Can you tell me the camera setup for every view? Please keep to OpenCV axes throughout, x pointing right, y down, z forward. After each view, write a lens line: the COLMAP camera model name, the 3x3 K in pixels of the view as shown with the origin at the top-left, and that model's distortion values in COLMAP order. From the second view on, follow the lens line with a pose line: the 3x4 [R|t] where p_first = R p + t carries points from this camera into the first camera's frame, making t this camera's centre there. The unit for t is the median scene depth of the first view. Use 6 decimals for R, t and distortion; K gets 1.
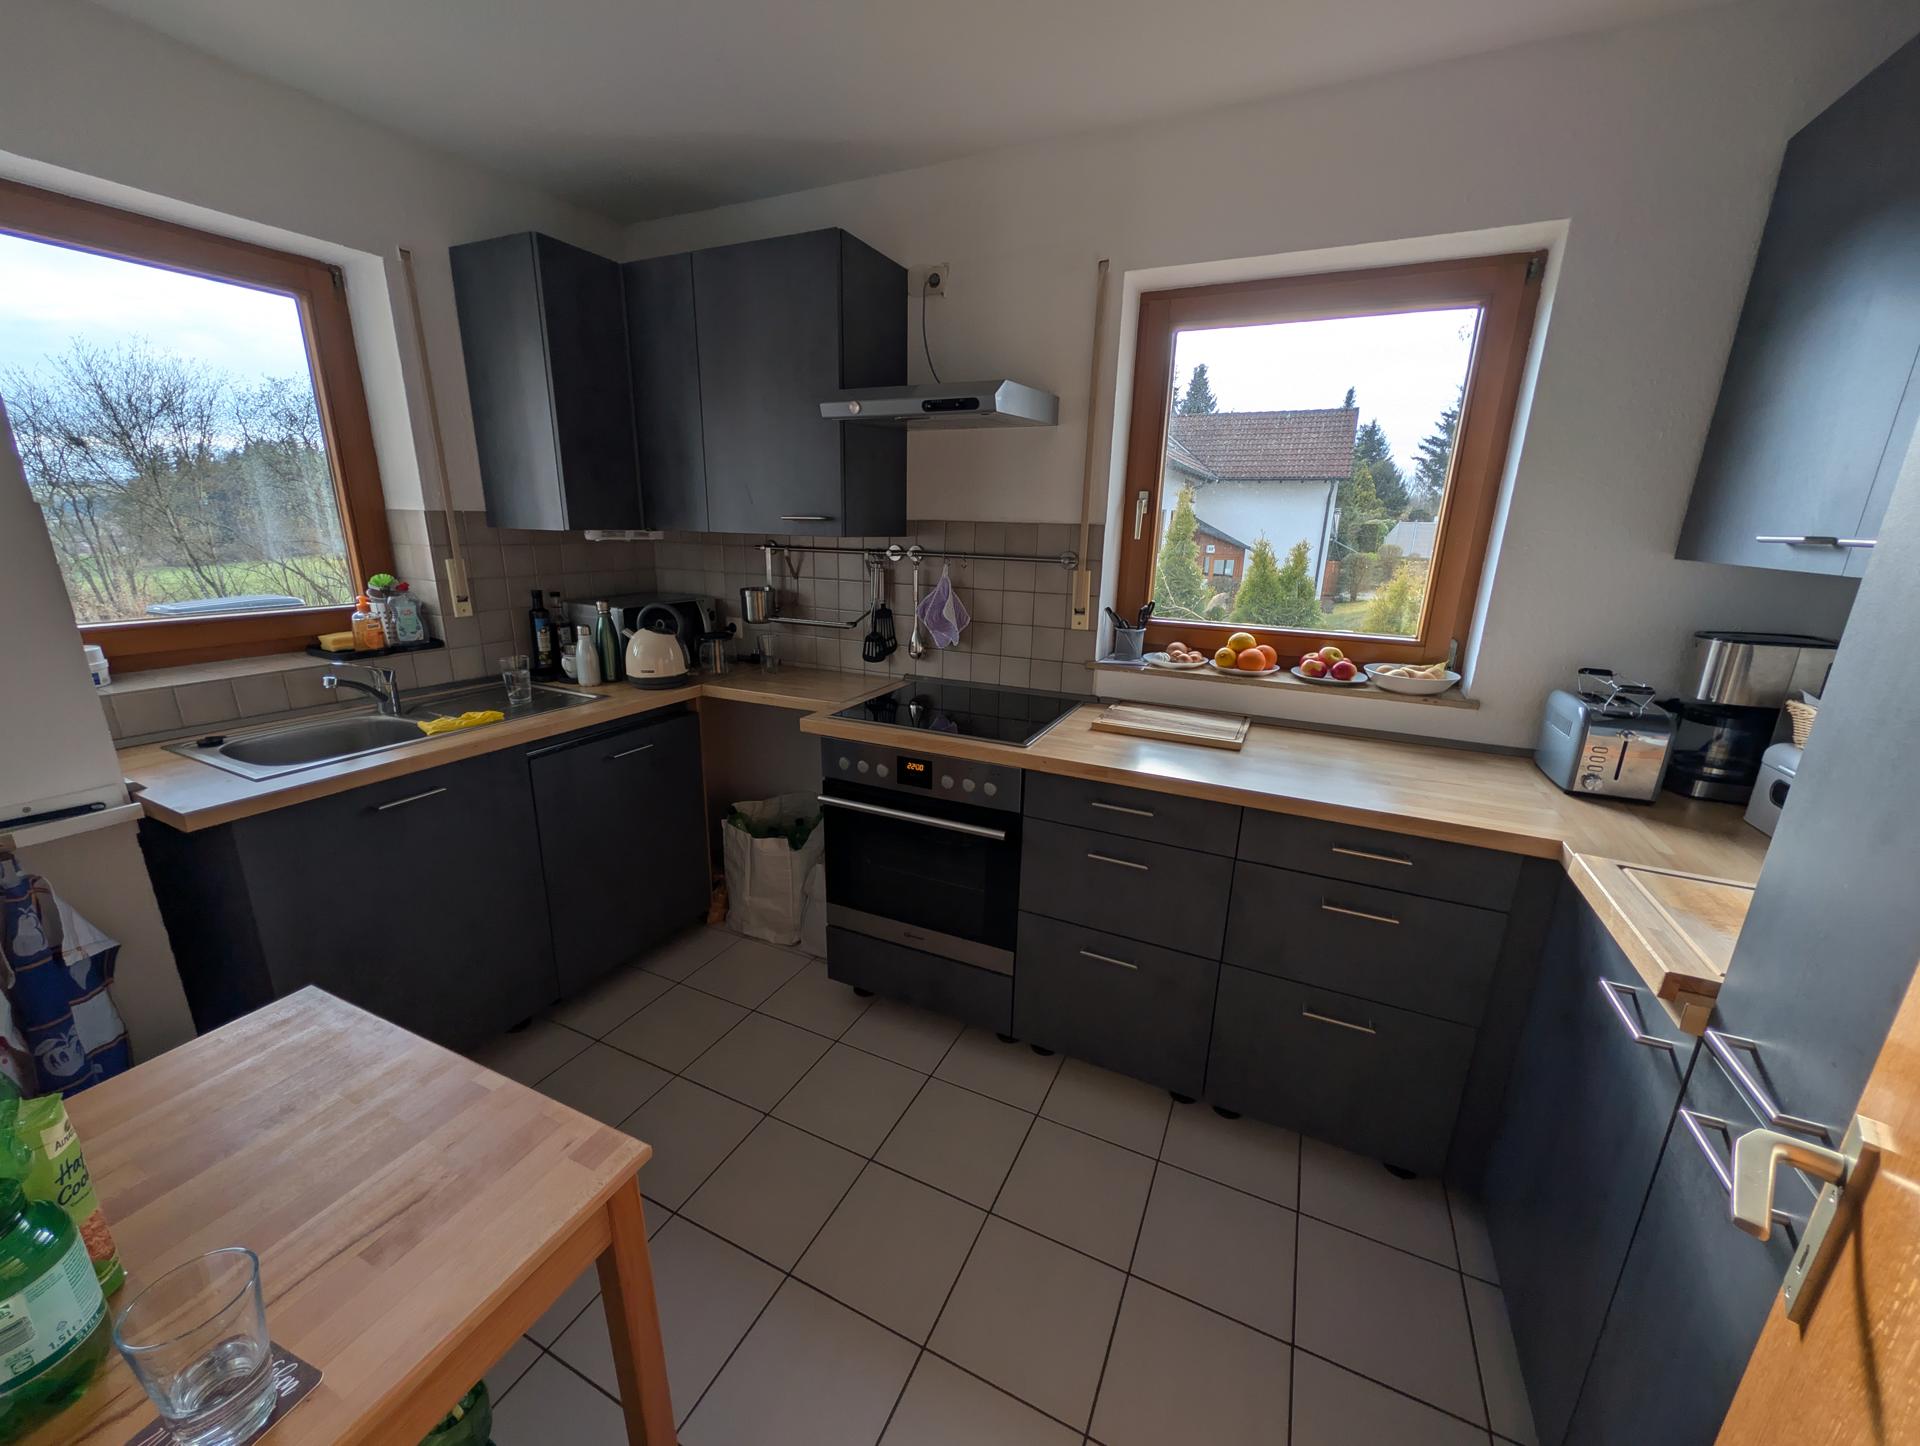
lens RADIAL K [[740.1, 0, 960.0], [0, 740.1, 723.0], [0, 0, 1]] dist [0.007810, -0.000040]
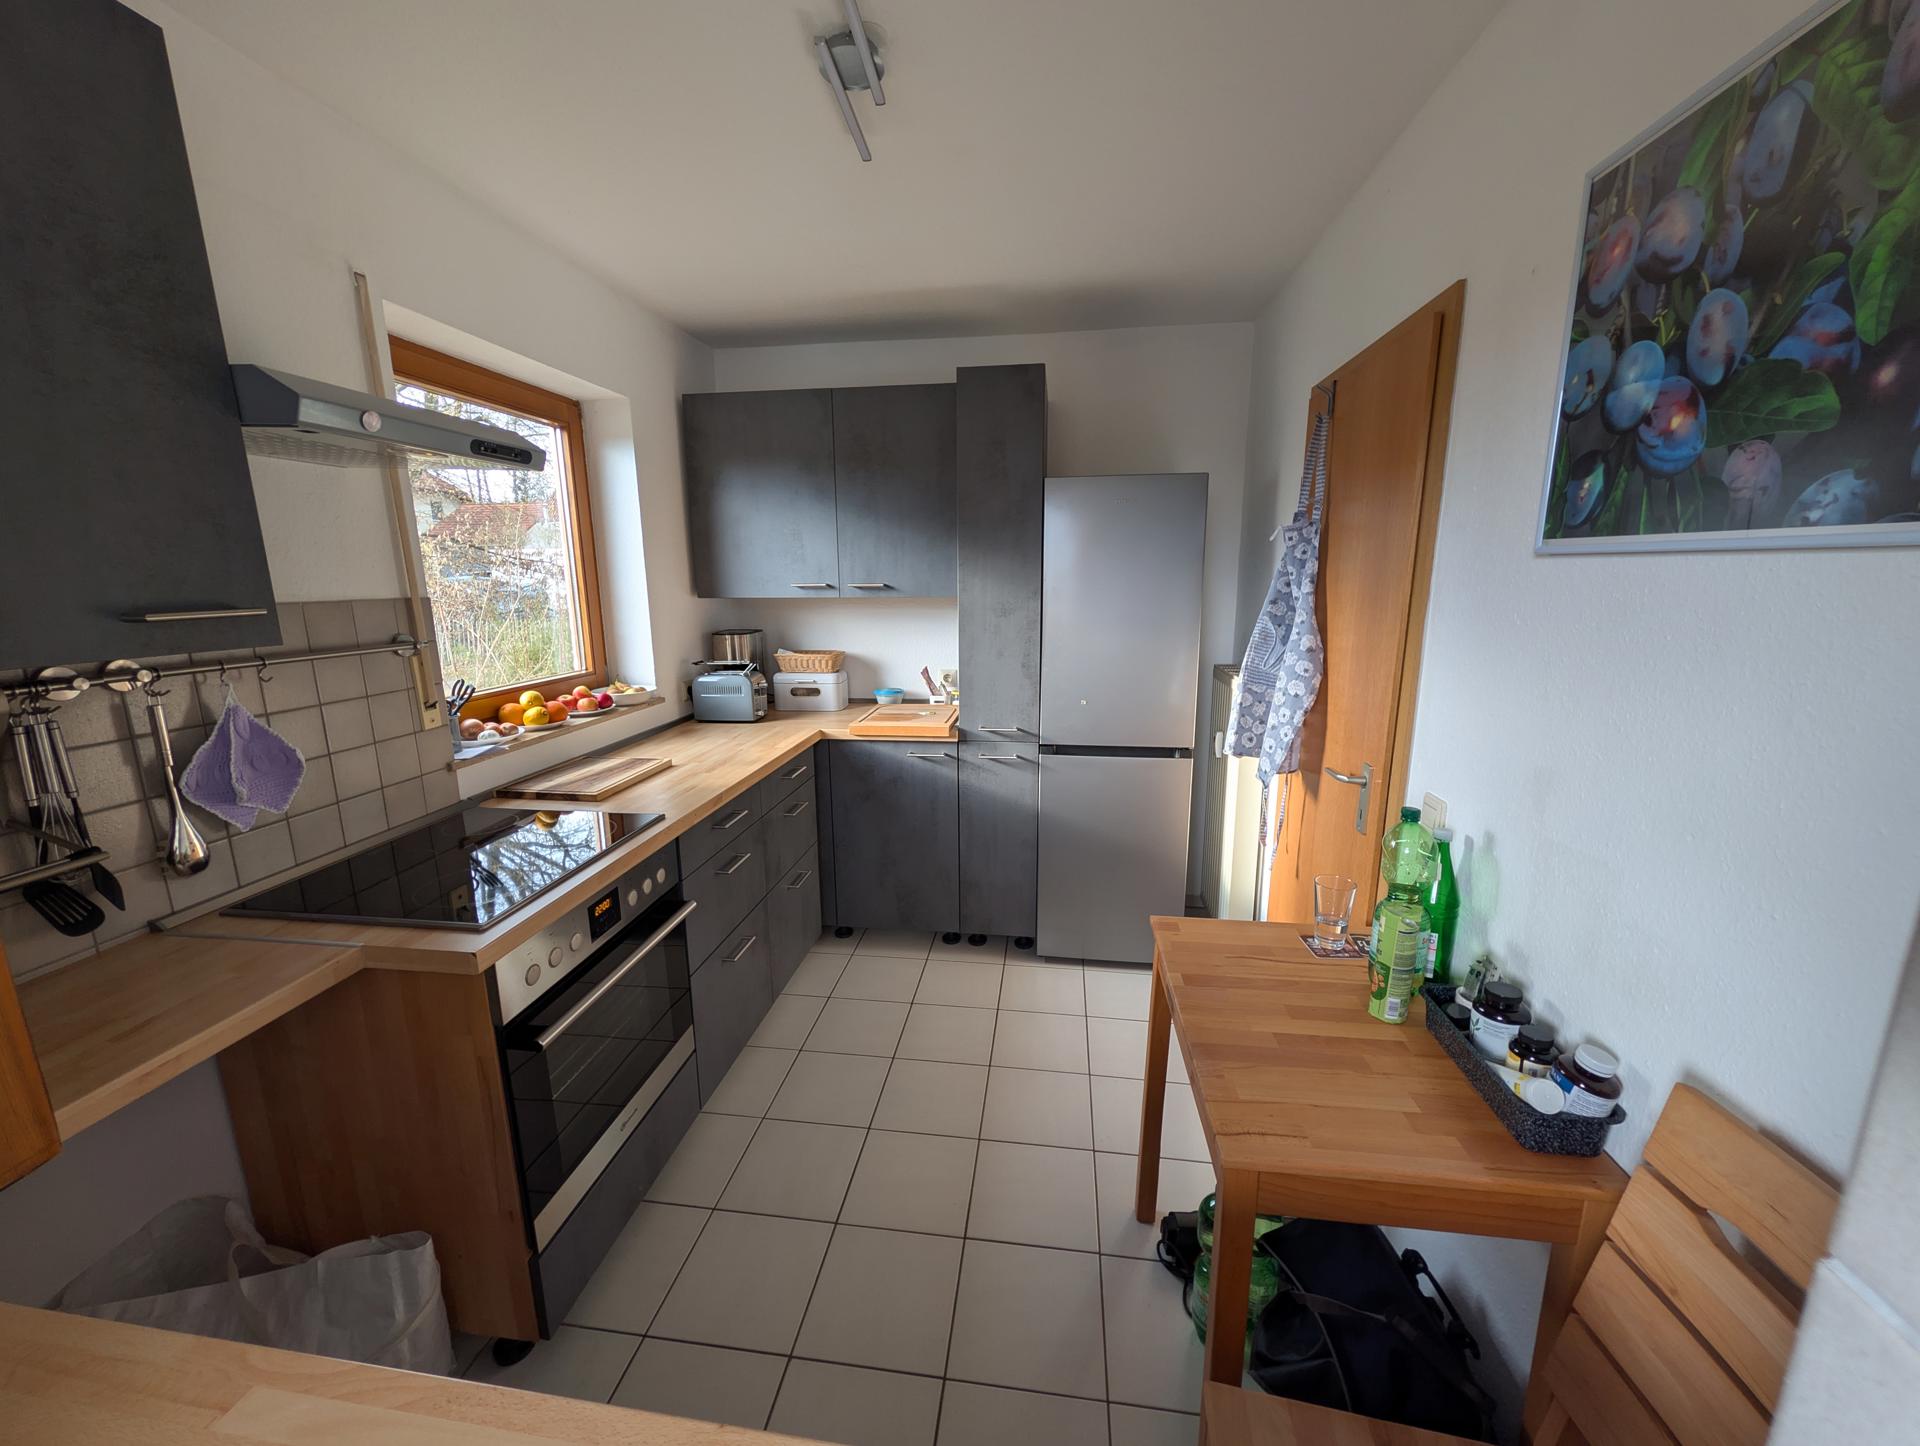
lens RADIAL K [[740.1, 0, 960.0], [0, 740.1, 723.0], [0, 0, 1]] dist [0.007810, -0.000040]
pose [[-0.304839, -0.207858, 0.929445, -0.758170], [0.257882, 0.921425, 0.290644, -0.220456], [-0.916826, 0.328286, -0.227283, 0.675346]]
